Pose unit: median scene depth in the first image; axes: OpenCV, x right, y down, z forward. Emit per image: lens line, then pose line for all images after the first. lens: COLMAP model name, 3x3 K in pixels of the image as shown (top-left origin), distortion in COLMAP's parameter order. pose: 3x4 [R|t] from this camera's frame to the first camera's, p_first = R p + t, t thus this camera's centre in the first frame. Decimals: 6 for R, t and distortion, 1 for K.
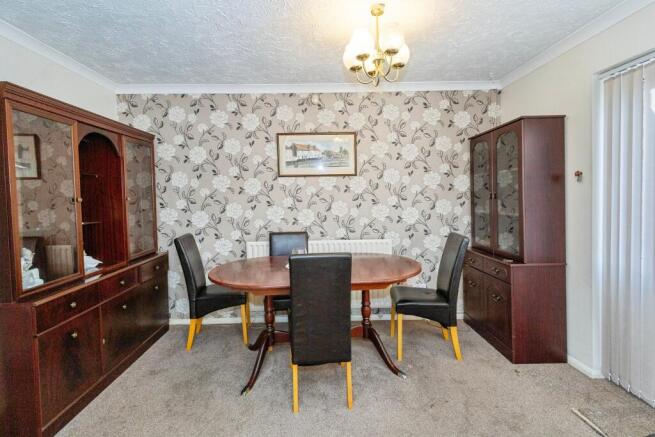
lens RADIAL K [[314.6, 0, 330.6], [0, 314.6, 208.9], [0, 0, 1]] dist [0.006211, 0.000088]
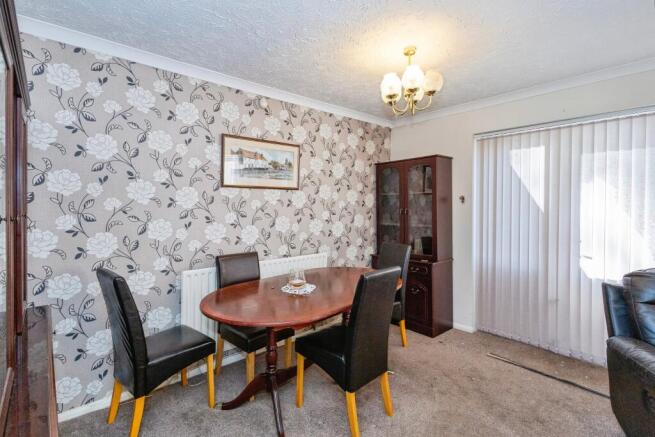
lens RADIAL K [[314.6, 0, 346.4], [0, 314.6, 210.6], [0, 0, 1]] dist [0.006211, 0.000088]
pose [[0.755042, 0.006803, 0.655641, -0.453470], [0.015083, 0.999501, -0.027740, -0.012836], [-0.655503, 0.030833, 0.754563, 0.174469]]
